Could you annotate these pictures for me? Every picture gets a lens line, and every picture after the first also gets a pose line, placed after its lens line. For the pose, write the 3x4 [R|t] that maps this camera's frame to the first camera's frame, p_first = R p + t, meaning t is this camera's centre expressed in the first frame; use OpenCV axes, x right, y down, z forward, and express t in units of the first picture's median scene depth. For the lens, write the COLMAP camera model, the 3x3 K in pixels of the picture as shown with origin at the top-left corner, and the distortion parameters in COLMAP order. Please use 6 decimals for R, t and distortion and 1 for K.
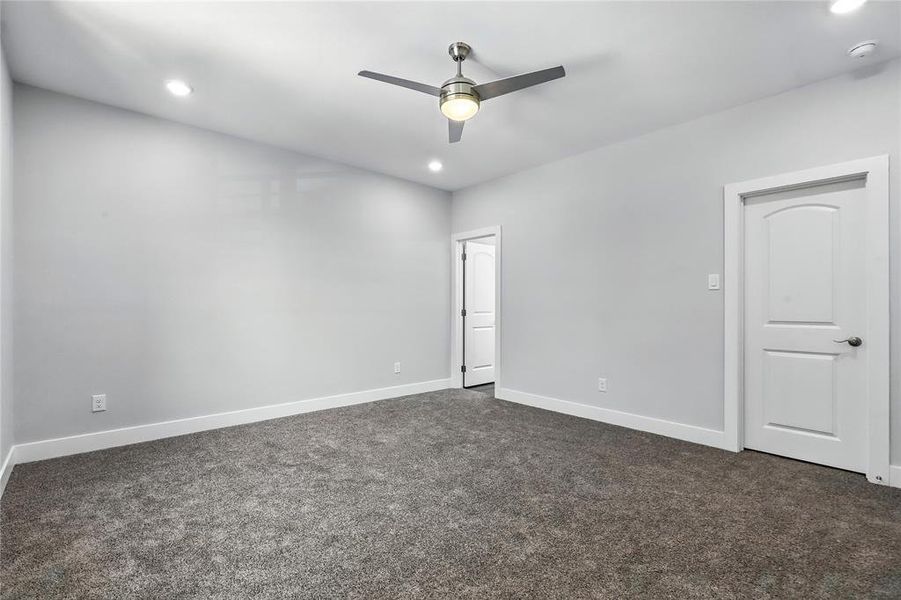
lens RADIAL K [[408.8, 0, 451.0], [0, 408.8, 302.2], [0, 0, 1]] dist [-0.000317, 0.000551]
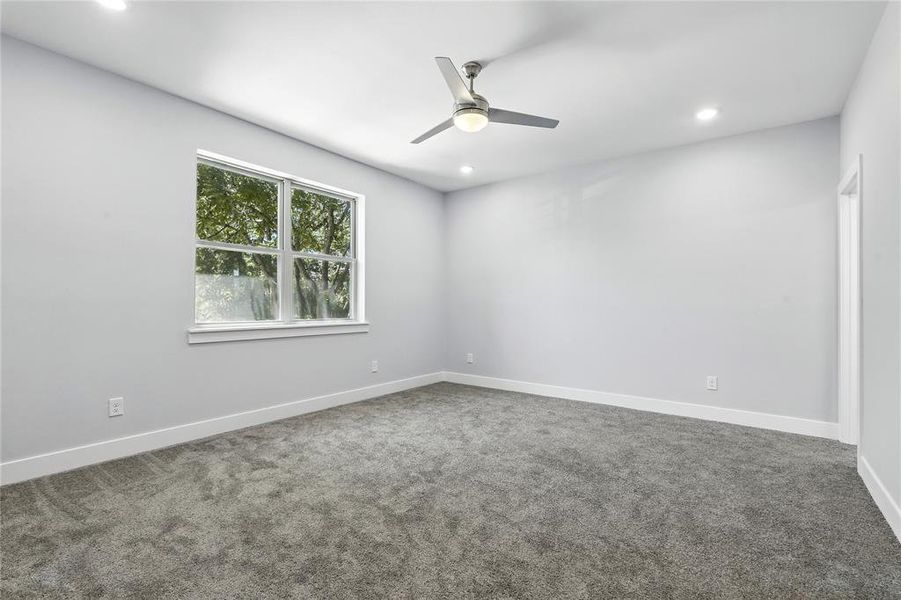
lens RADIAL K [[408.8, 0, 451.0], [0, 408.8, 302.2], [0, 0, 1]] dist [-0.000317, 0.000551]
pose [[0.202054, -0.007531, -0.979345, 0.842840], [0.006244, 0.999960, -0.006401, 0.013736], [0.979354, -0.004821, 0.202093, 0.565762]]
